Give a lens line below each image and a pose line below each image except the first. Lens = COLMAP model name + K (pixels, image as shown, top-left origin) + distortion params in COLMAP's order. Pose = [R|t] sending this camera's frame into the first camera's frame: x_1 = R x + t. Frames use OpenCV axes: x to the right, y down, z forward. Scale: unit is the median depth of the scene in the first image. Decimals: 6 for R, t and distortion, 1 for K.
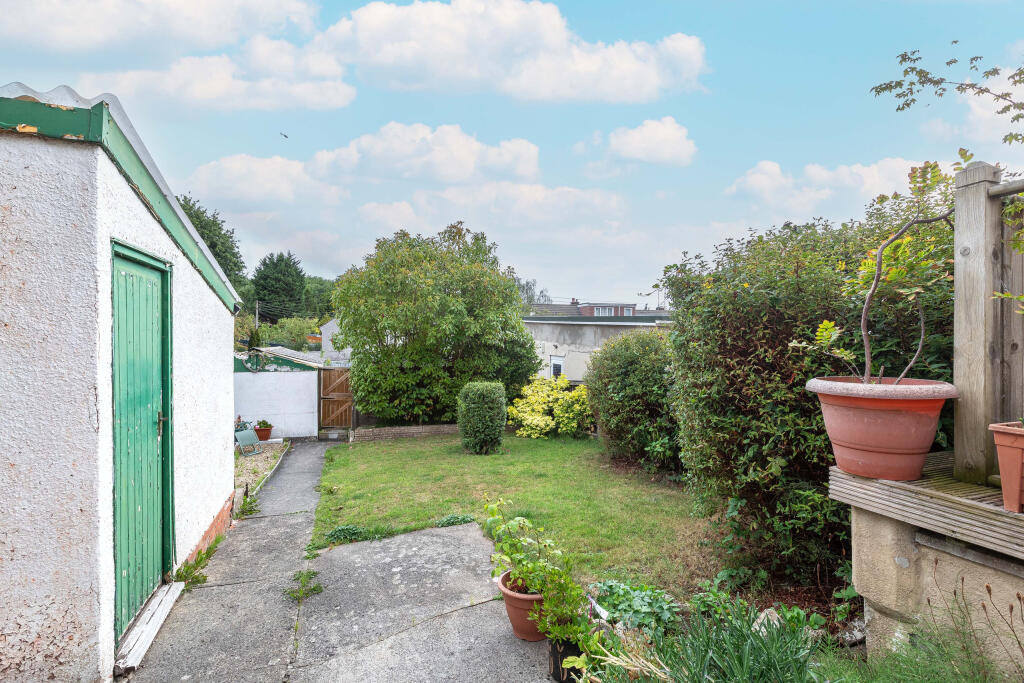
lens RADIAL K [[457.4, 0, 512.0], [0, 457.4, 341.5], [0, 0, 1]] dist [0.000309, 0.000046]
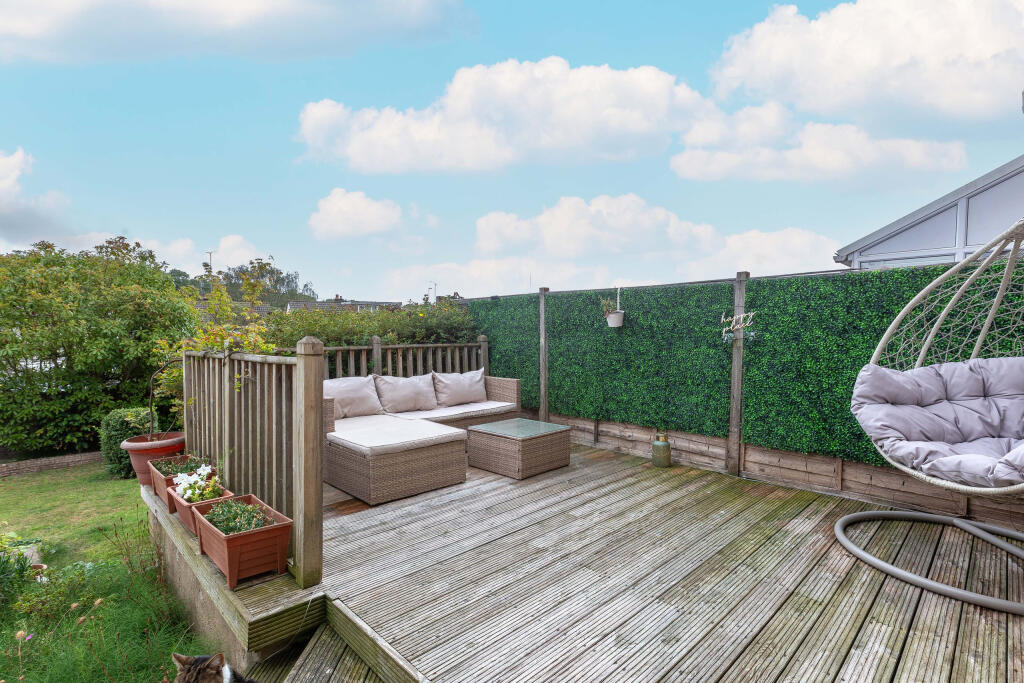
lens RADIAL K [[484.2, 0, 511.7], [0, 484.2, 345.3], [0, 0, 1]] dist [-0.000334, -0.000140]
pose [[0.913607, -0.018329, 0.406186, 0.283884], [0.007780, 0.999589, 0.027608, -0.077133], [-0.406525, -0.022063, 0.913373, -0.341100]]
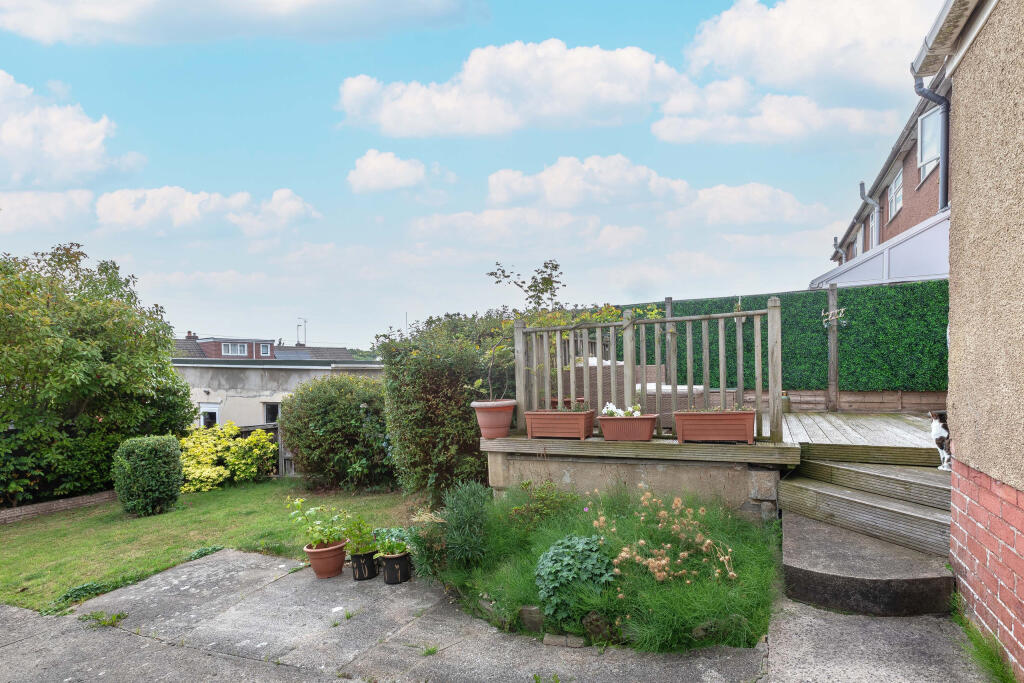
lens RADIAL K [[491.6, 0, 526.8], [0, 491.6, 381.2], [0, 0, 1]] dist [-0.001109, -0.000192]
pose [[0.723452, -0.038079, 0.689324, -0.192952], [0.034123, 0.999230, 0.019386, -0.014035], [-0.689531, 0.009497, 0.724194, -0.224223]]
